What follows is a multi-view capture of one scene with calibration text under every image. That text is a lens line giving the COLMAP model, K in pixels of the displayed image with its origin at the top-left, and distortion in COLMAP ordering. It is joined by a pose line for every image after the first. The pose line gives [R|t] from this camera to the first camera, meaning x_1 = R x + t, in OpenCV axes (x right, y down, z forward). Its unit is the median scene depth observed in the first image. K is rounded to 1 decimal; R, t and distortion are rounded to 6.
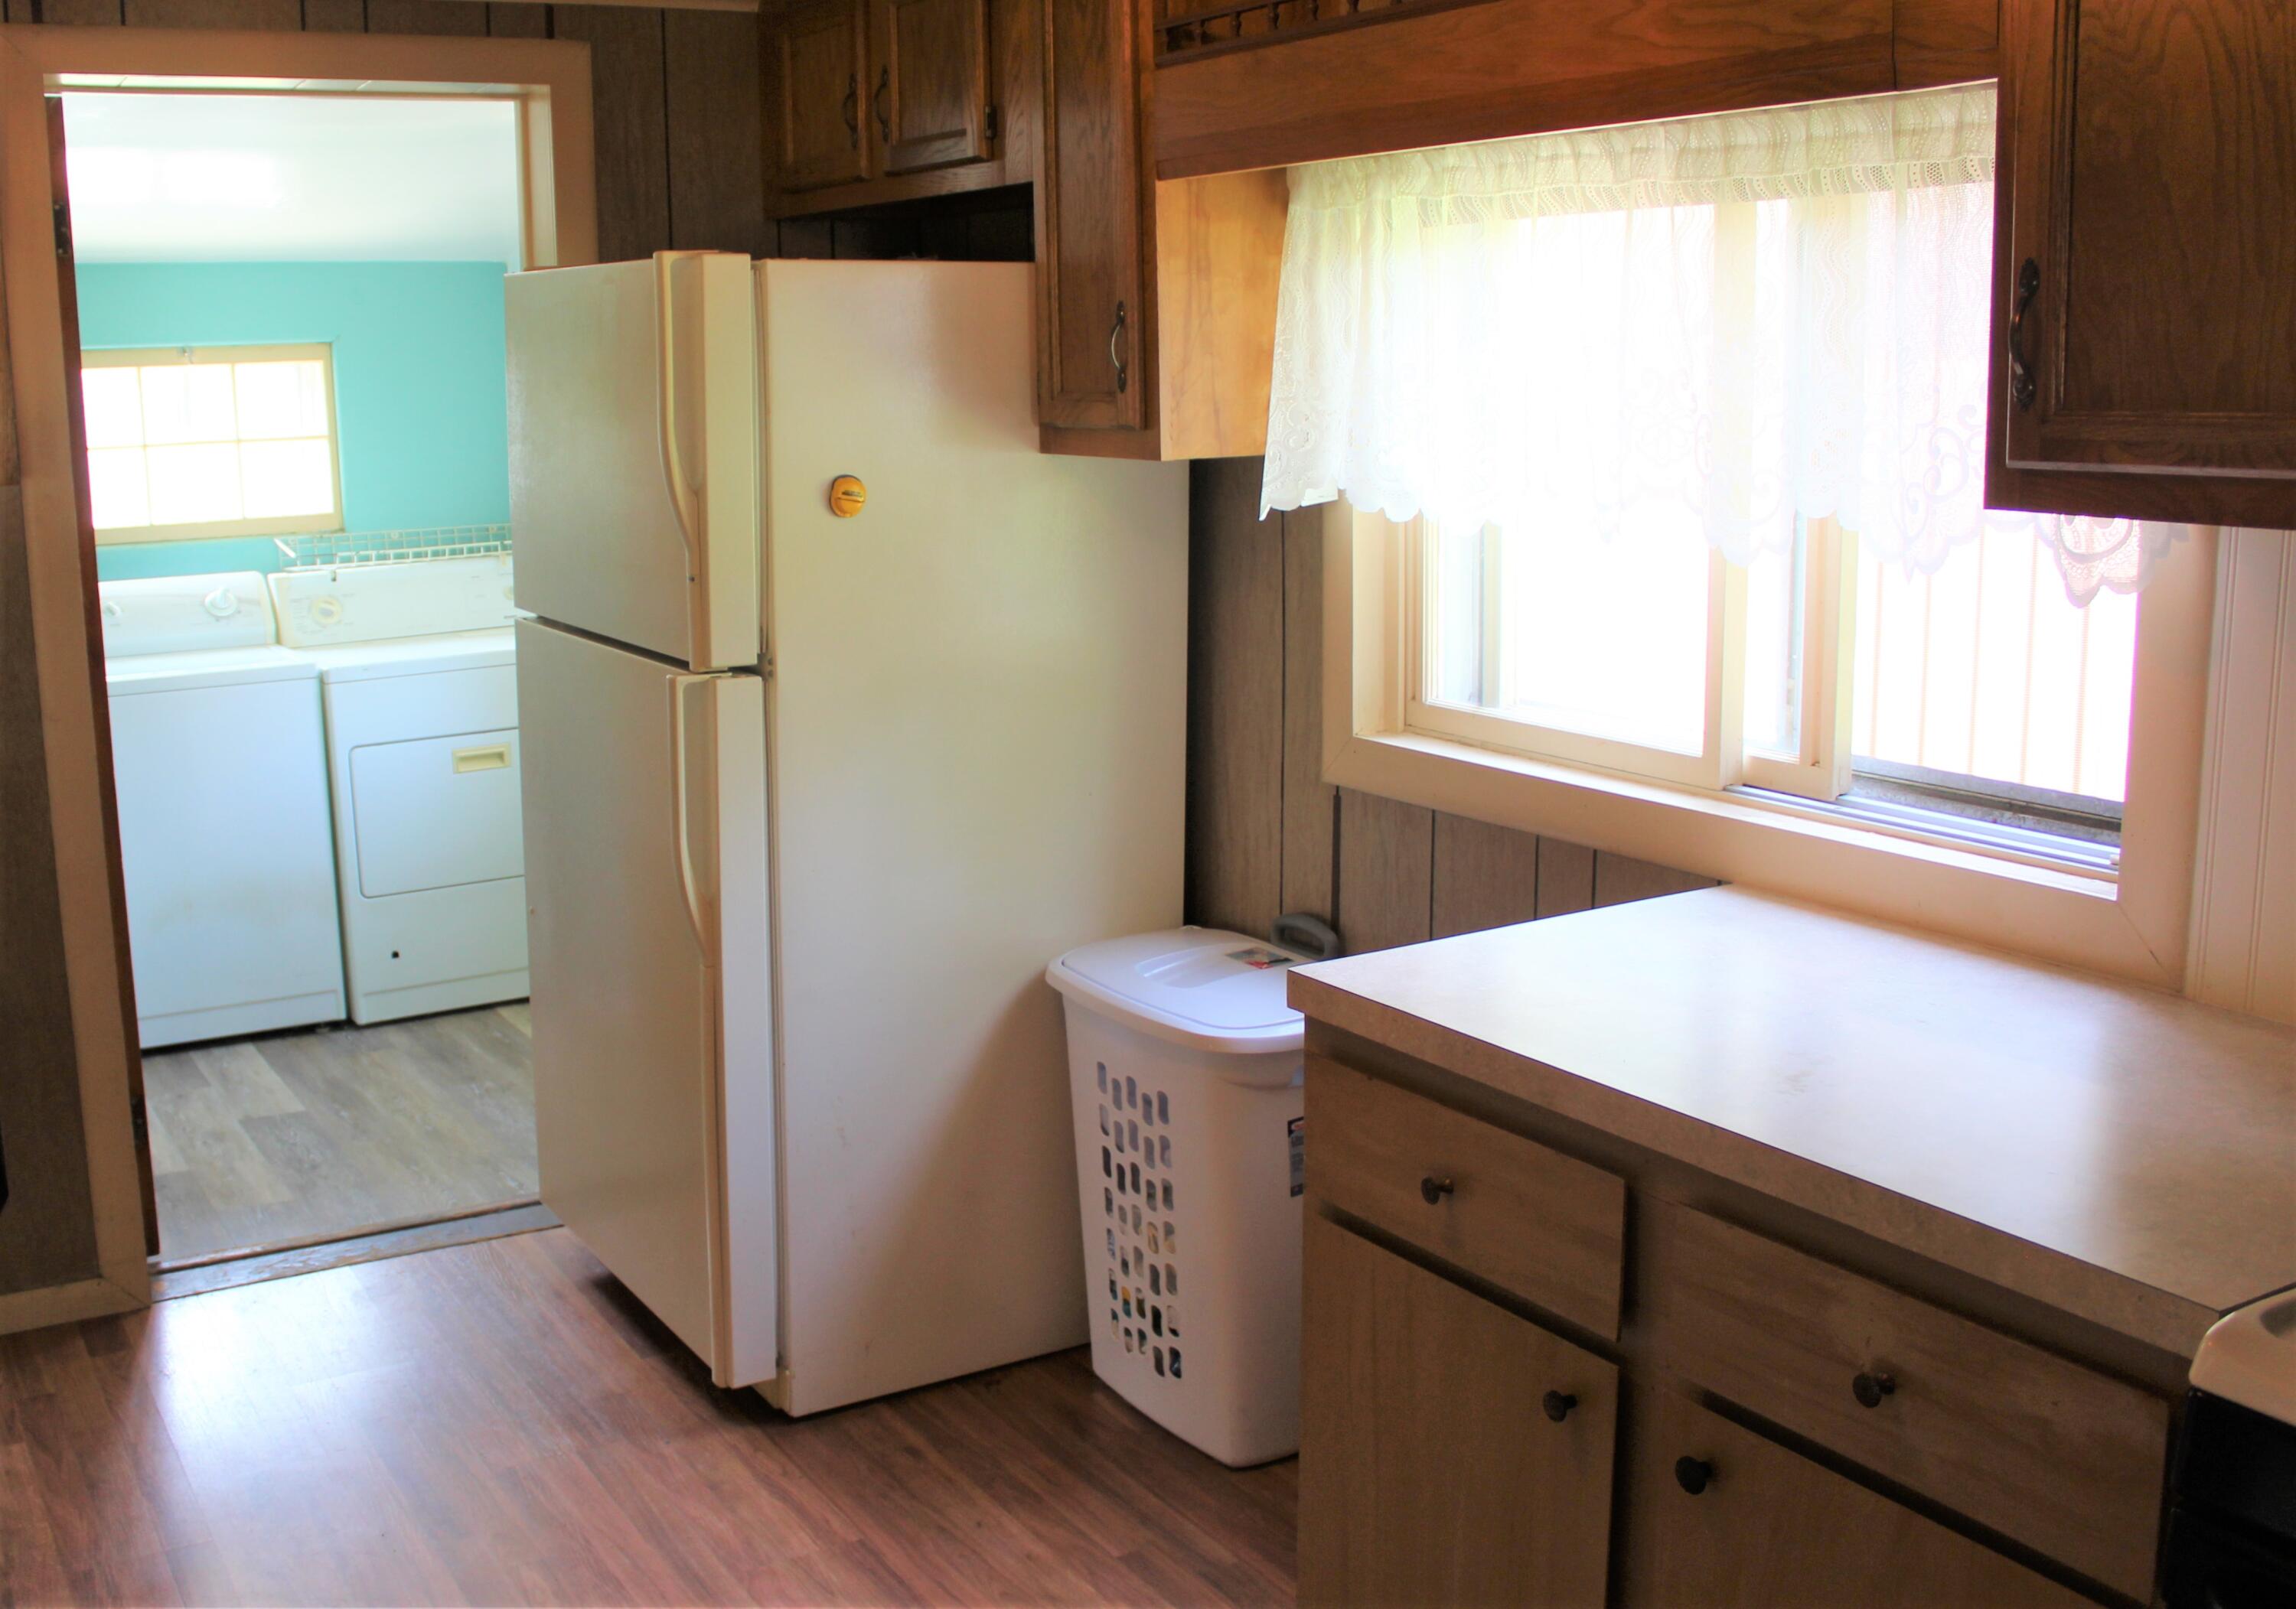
lens RADIAL K [[2210.2, 0, 1144.8], [0, 2210.2, 726.2], [0, 0, 1]] dist [-0.158044, 0.001449]
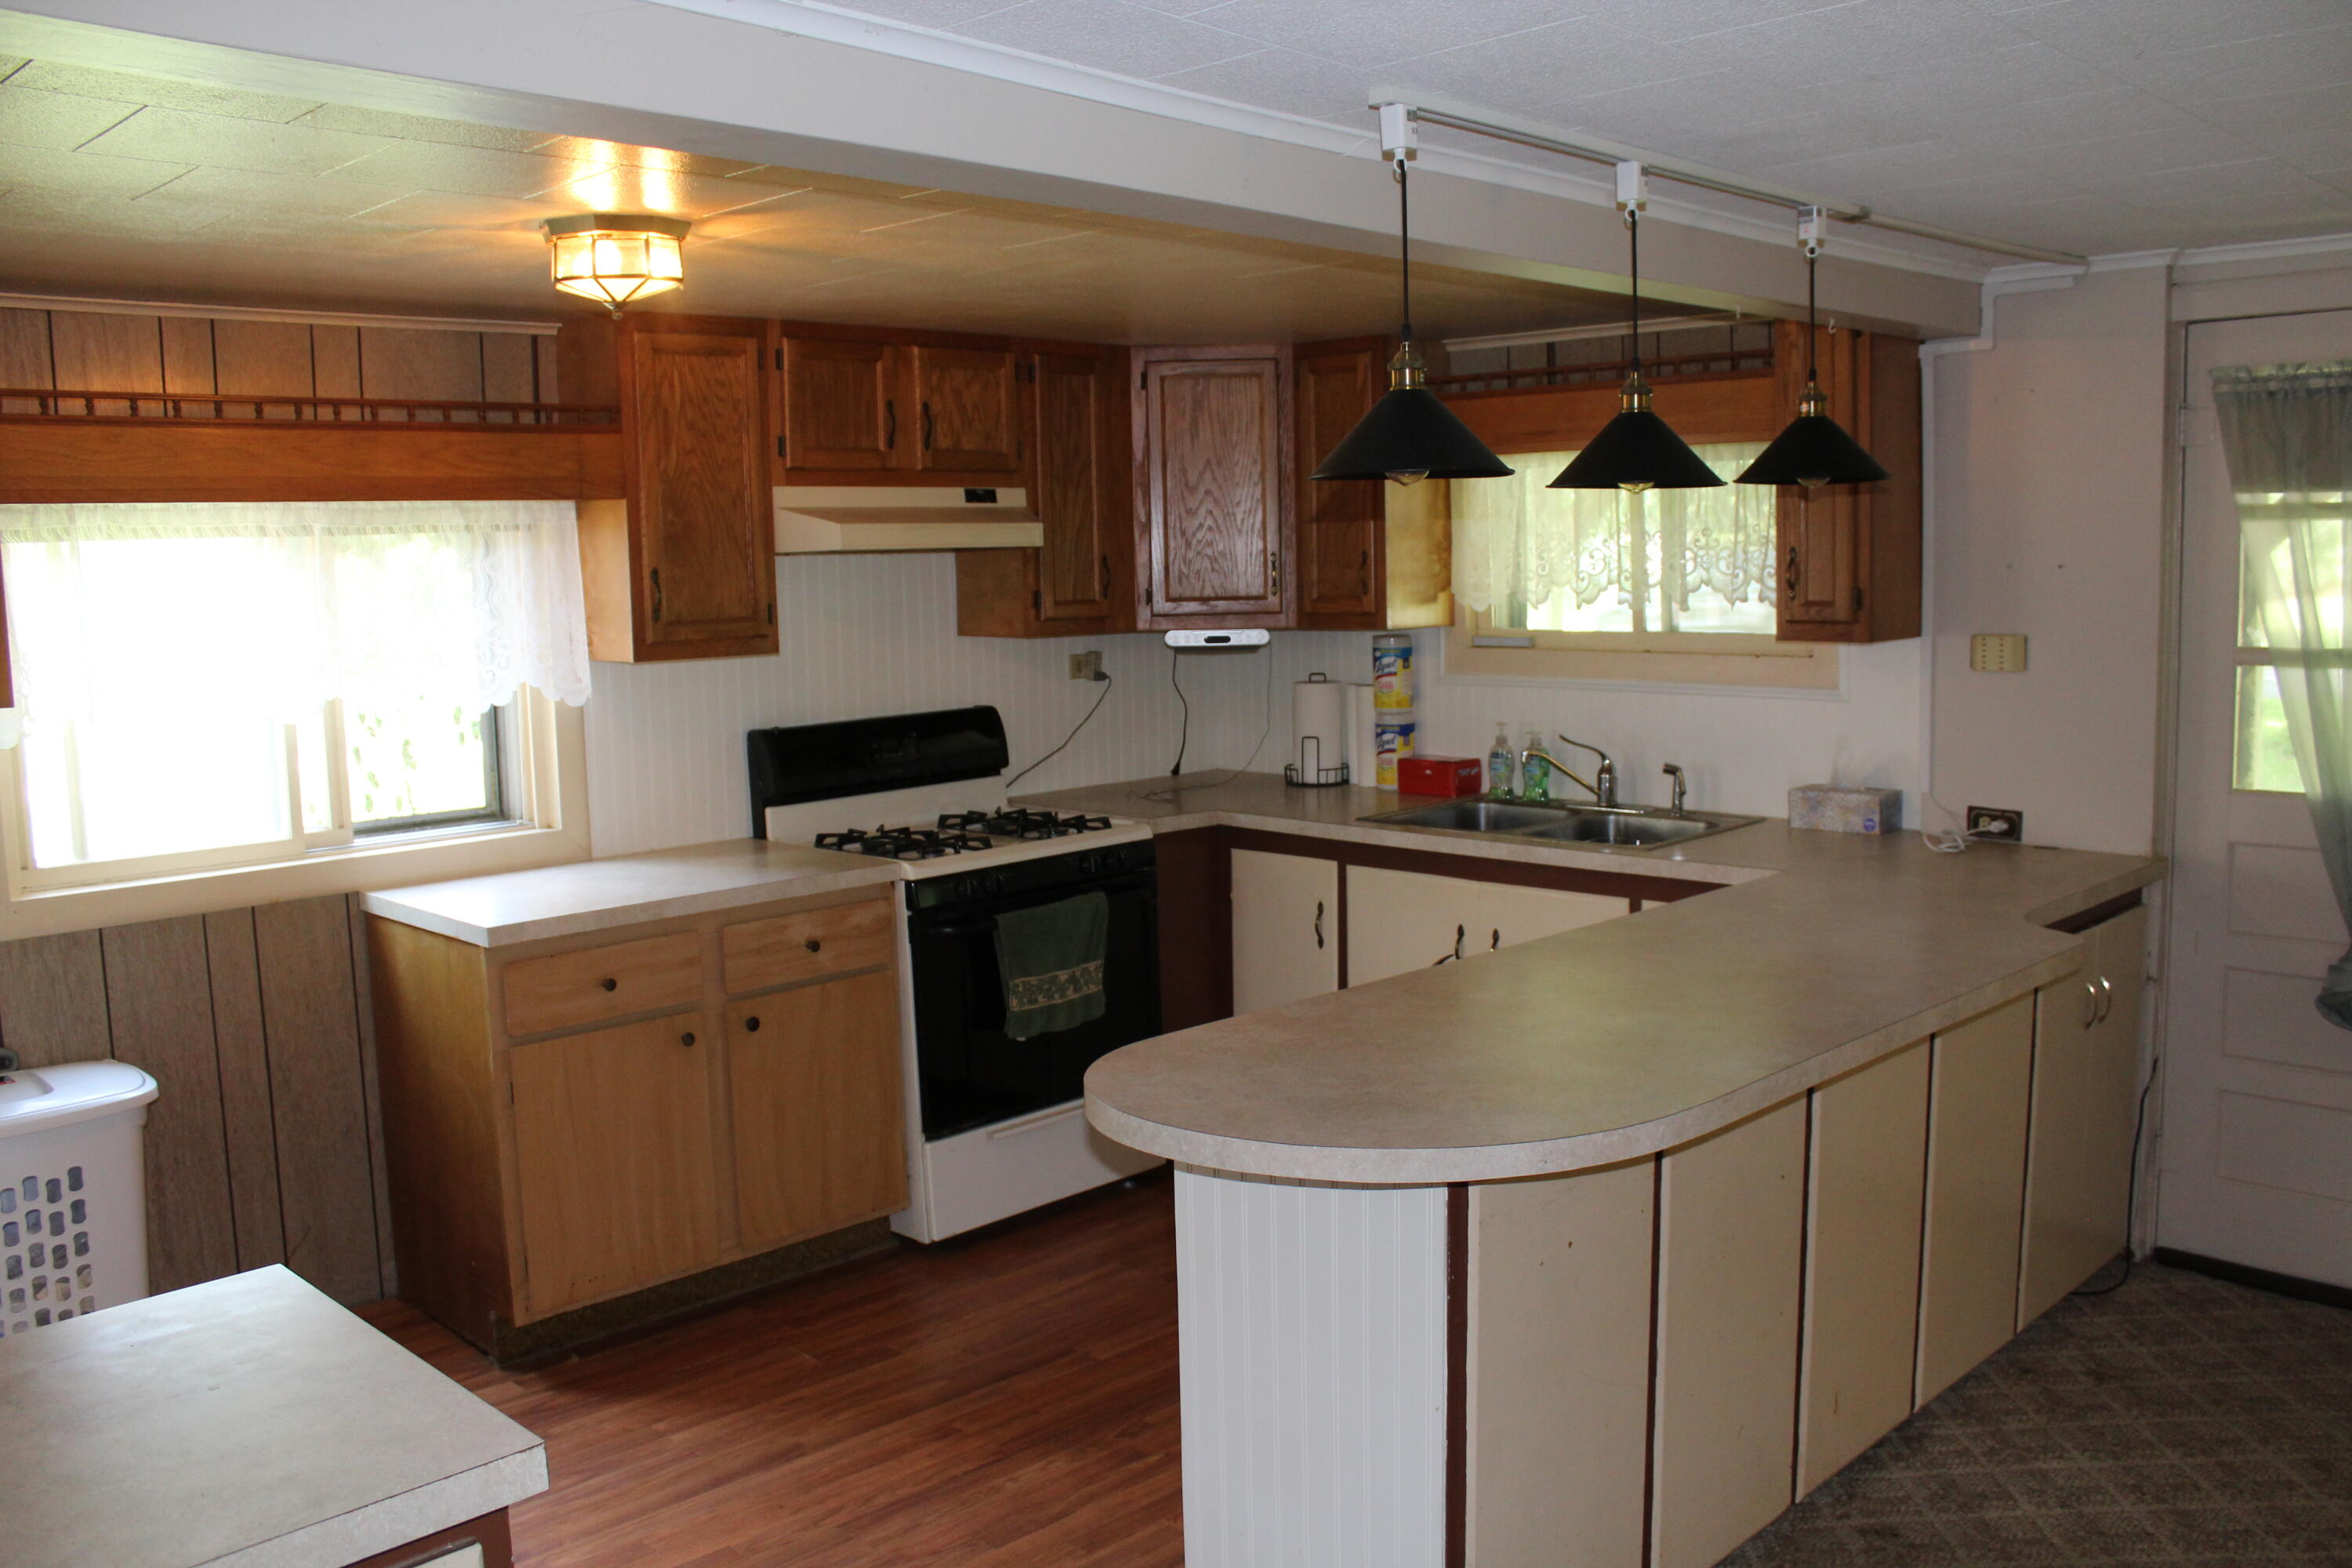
lens RADIAL K [[1944.8, 0, 1176.0], [0, 1944.8, 784.0], [0, 0, 1]] dist [-0.171766, 0.150149]
pose [[-0.210131, -0.098341, 0.972715, -1.498804], [0.185426, 0.972861, 0.138412, -0.118083], [-0.959928, 0.209451, -0.186193, 0.622584]]
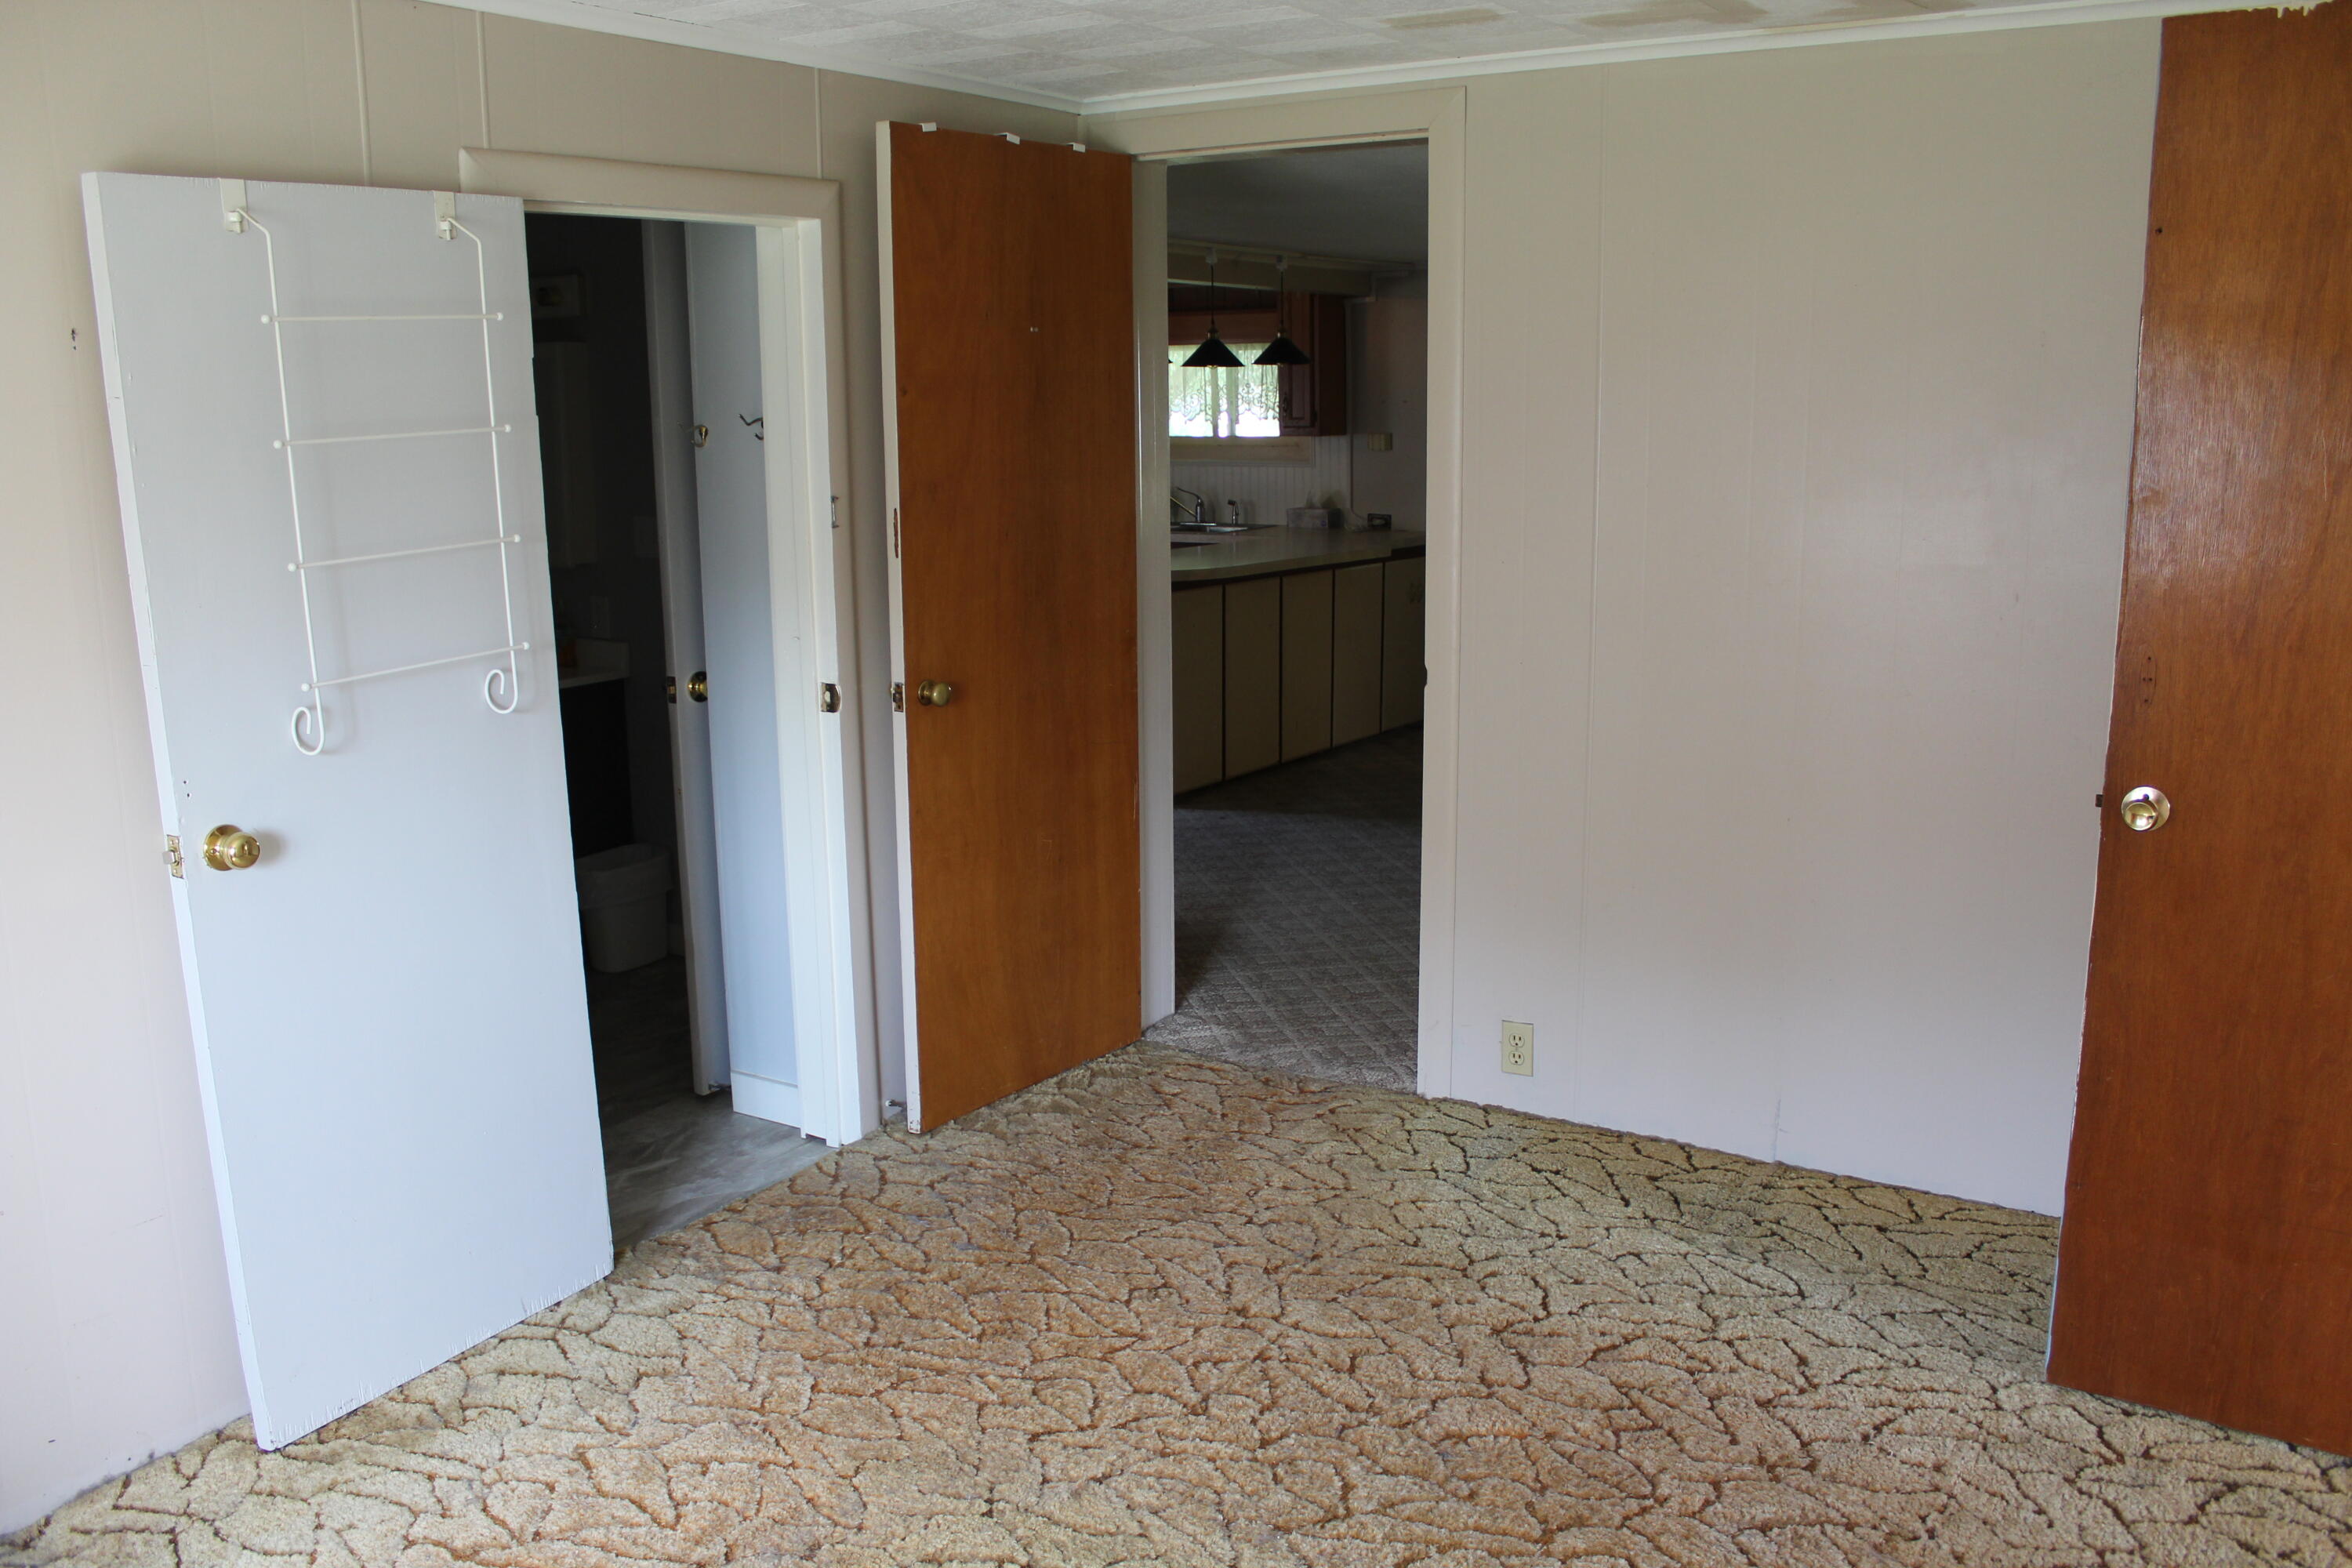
lens RADIAL K [[1944.8, 0, 1176.0], [0, 1944.8, 784.0], [0, 0, 1]] dist [-0.171766, 0.150149]
pose [[-0.410470, -0.154684, 0.898659, -3.336254], [0.167252, 0.956017, 0.240951, -0.197931], [-0.896405, 0.249206, -0.366545, 1.486089]]
